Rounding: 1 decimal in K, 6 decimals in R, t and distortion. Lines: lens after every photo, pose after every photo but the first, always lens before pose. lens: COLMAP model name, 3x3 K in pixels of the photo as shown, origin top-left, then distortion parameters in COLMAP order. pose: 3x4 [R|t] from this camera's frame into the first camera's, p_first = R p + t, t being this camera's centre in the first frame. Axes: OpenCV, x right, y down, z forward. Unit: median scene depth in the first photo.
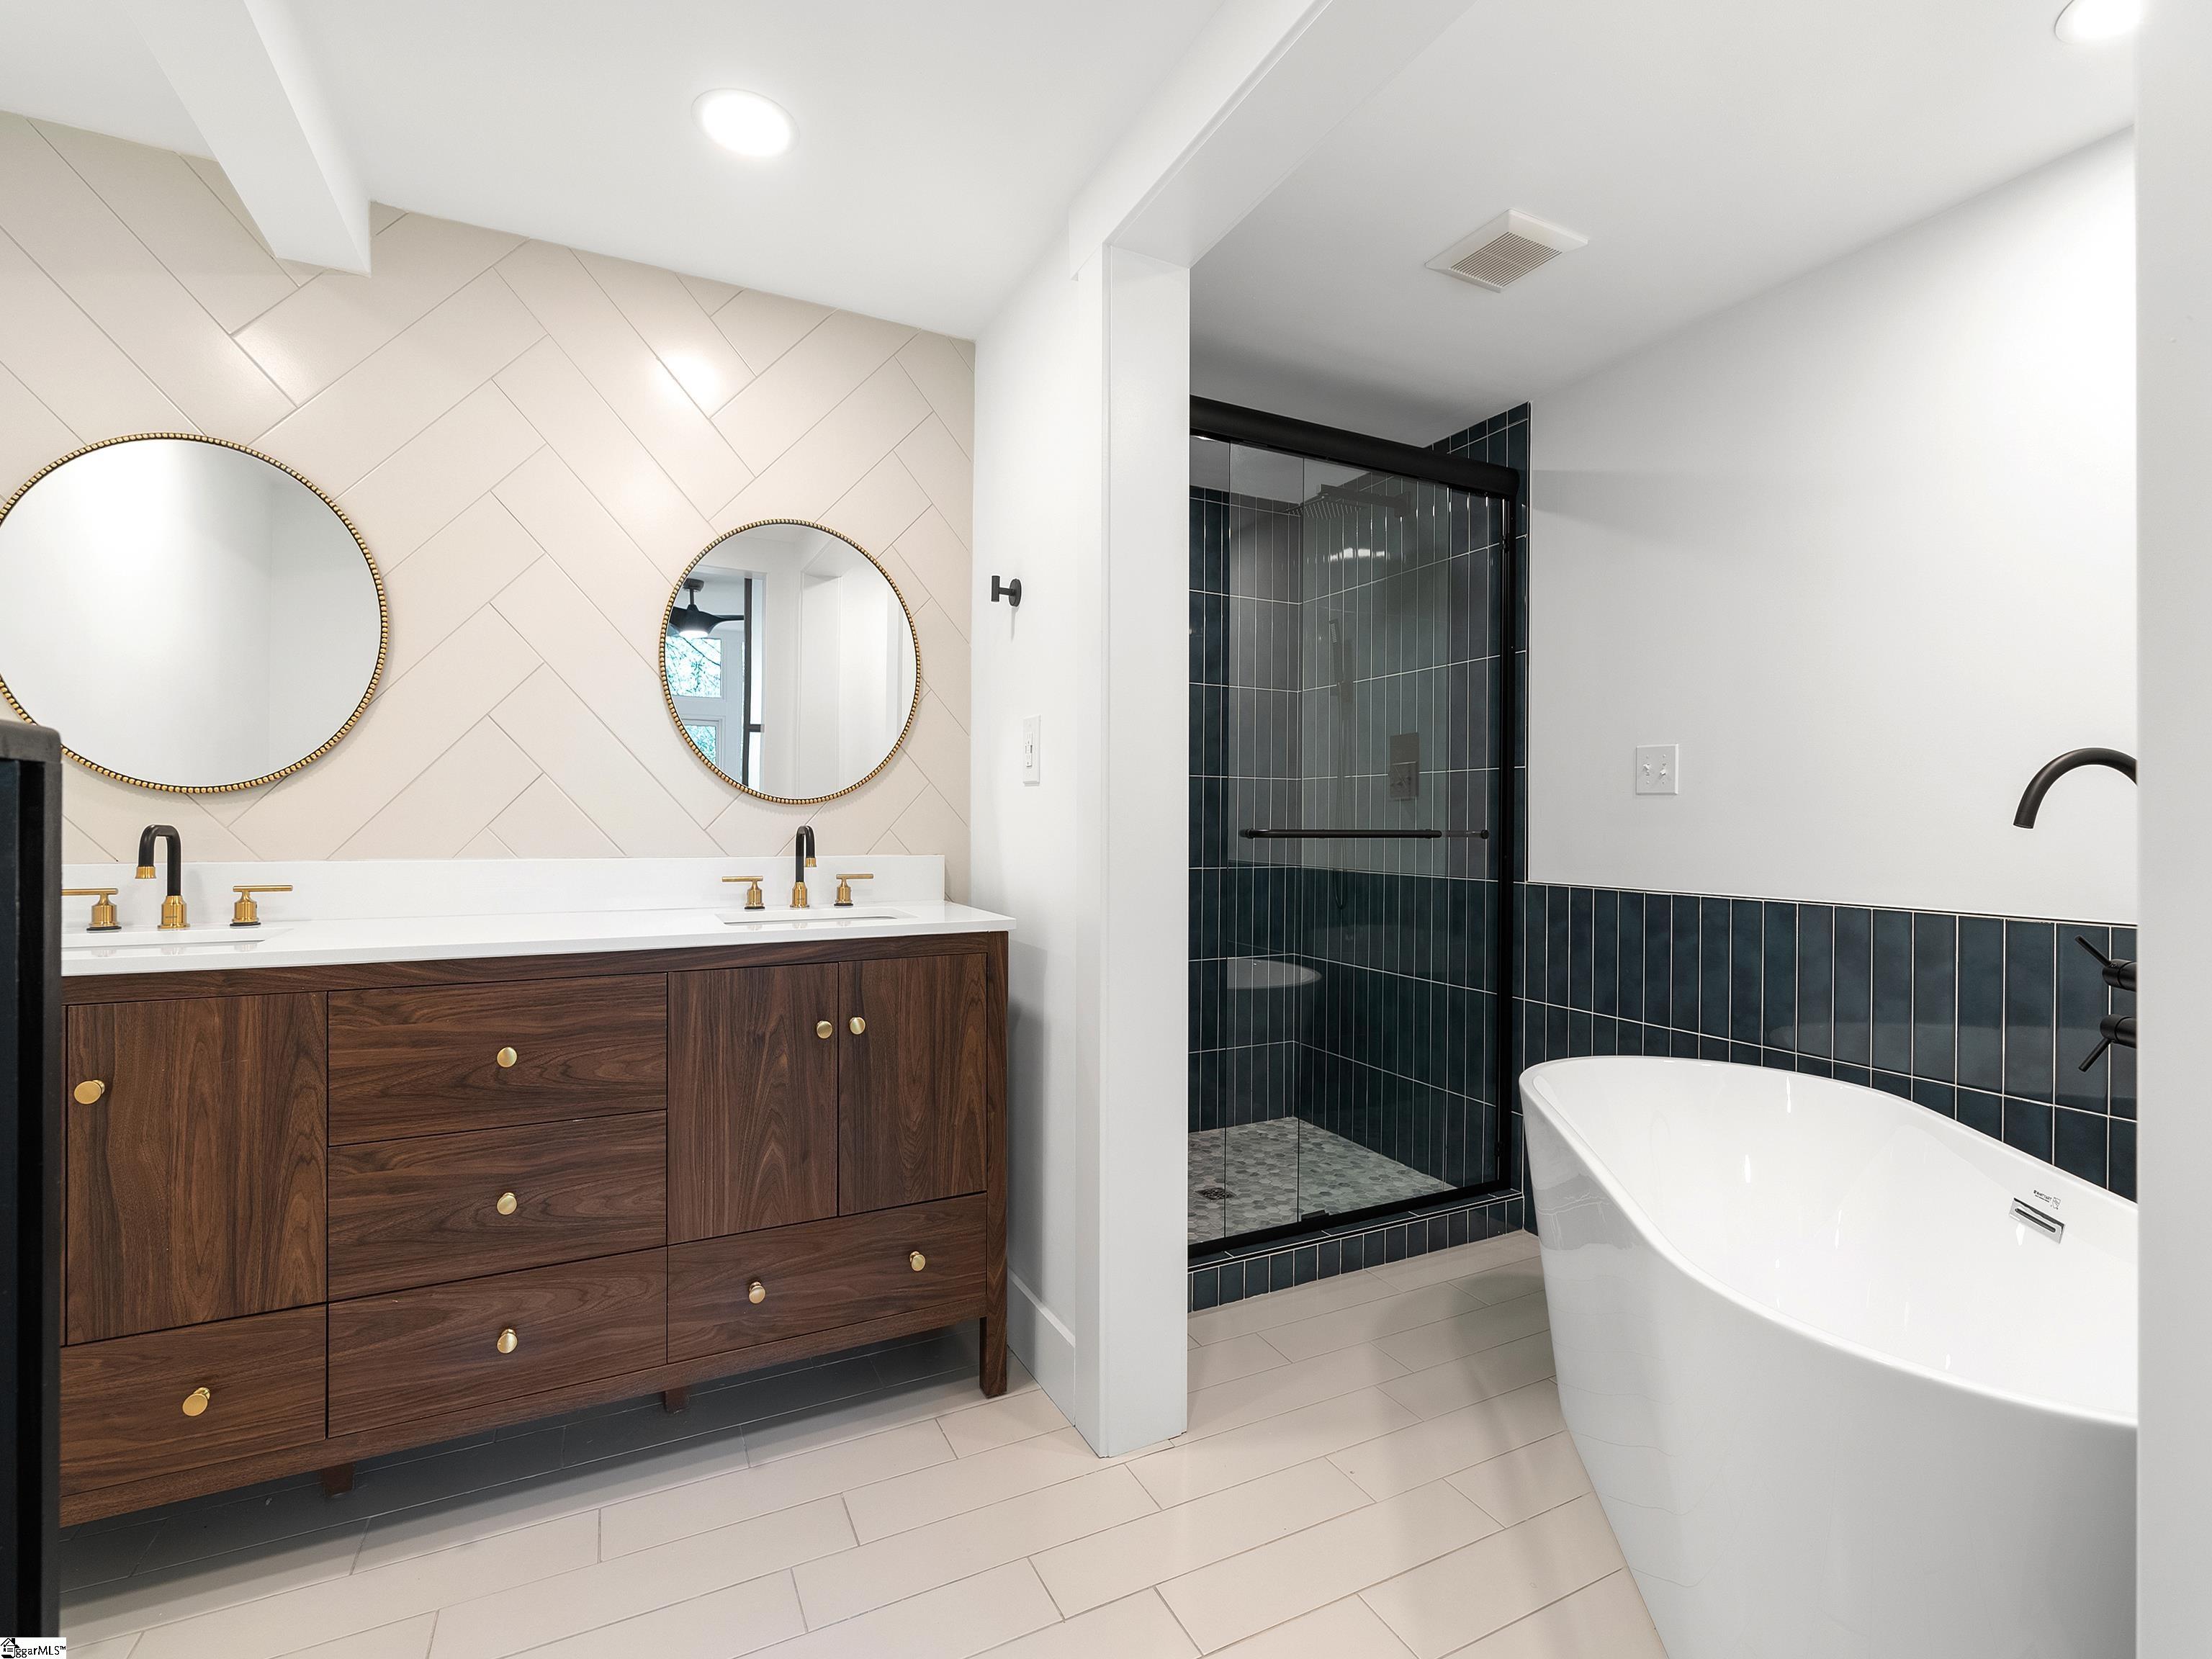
lens RADIAL K [[1014.3, 0, 1114.9], [0, 1014.3, 819.2], [0, 0, 1]] dist [-0.004346, 0.001376]
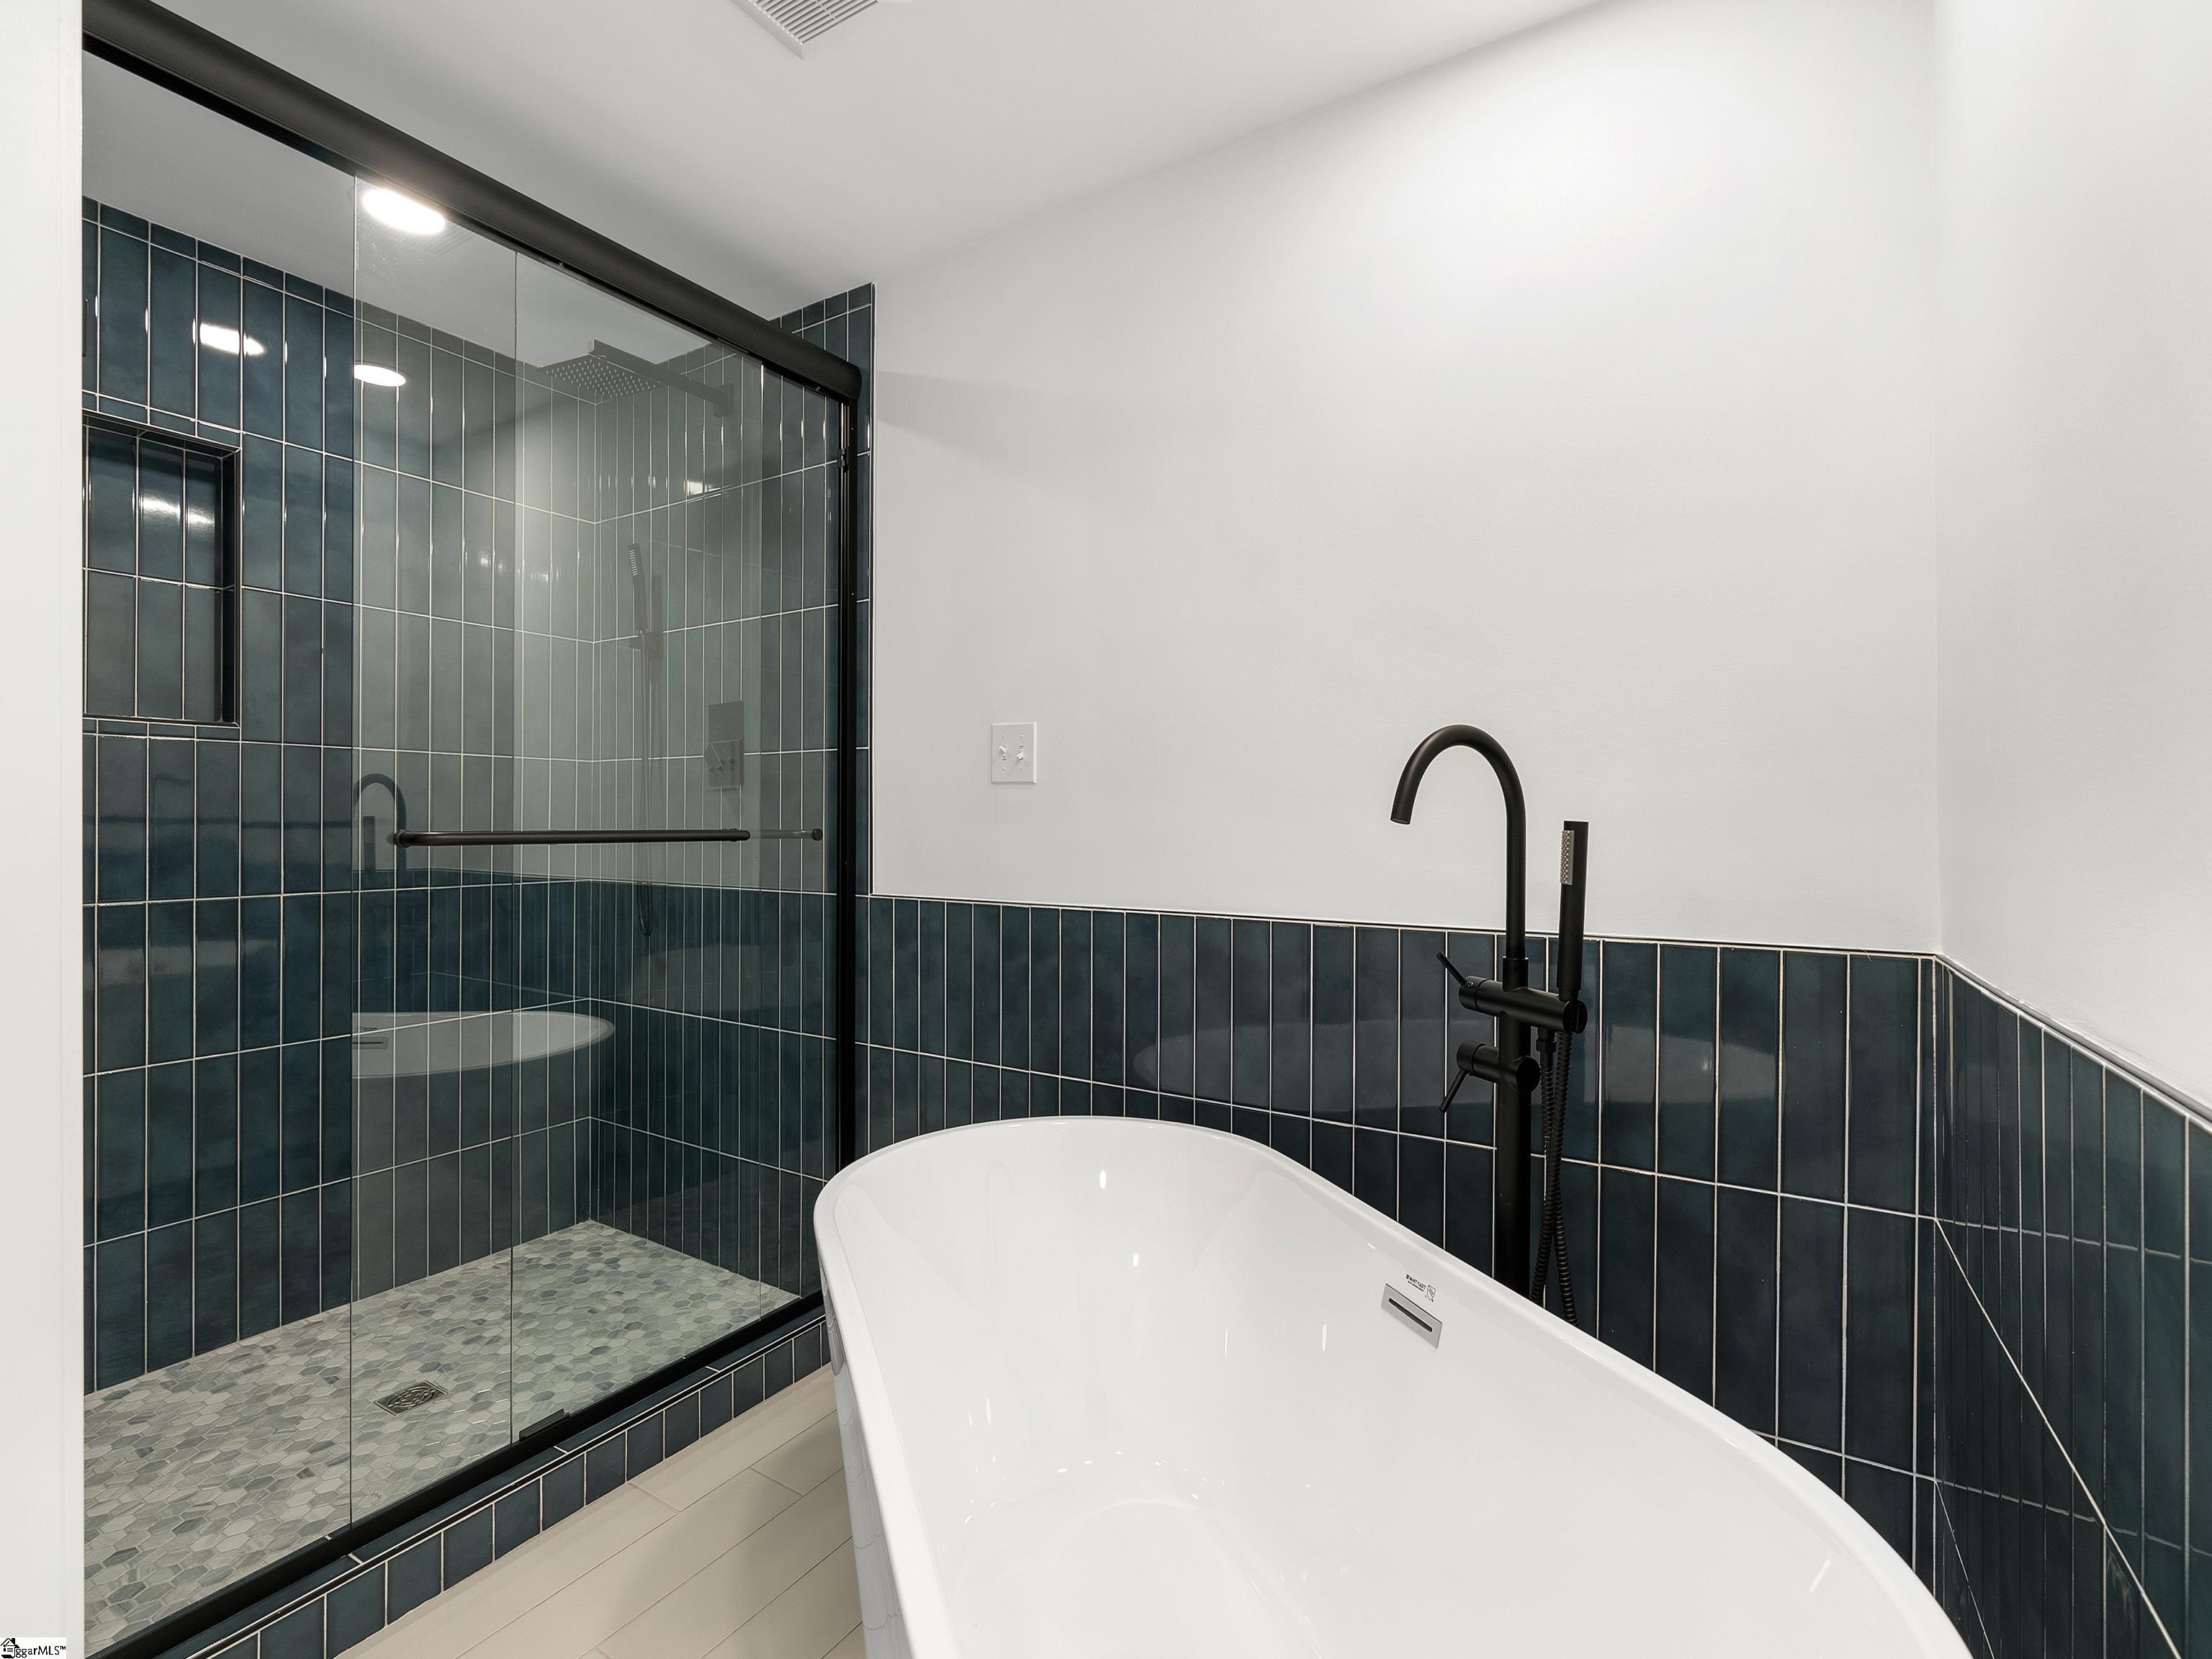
lens RADIAL K [[1014.3, 0, 1106.5], [0, 1014.3, 821.1], [0, 0, 1]] dist [-0.004346, 0.001376]
pose [[0.855912, -0.006157, 0.517084, 0.154271], [0.003063, 0.999972, 0.006838, 0.000143], [-0.517112, -0.004269, 0.855907, 0.231290]]
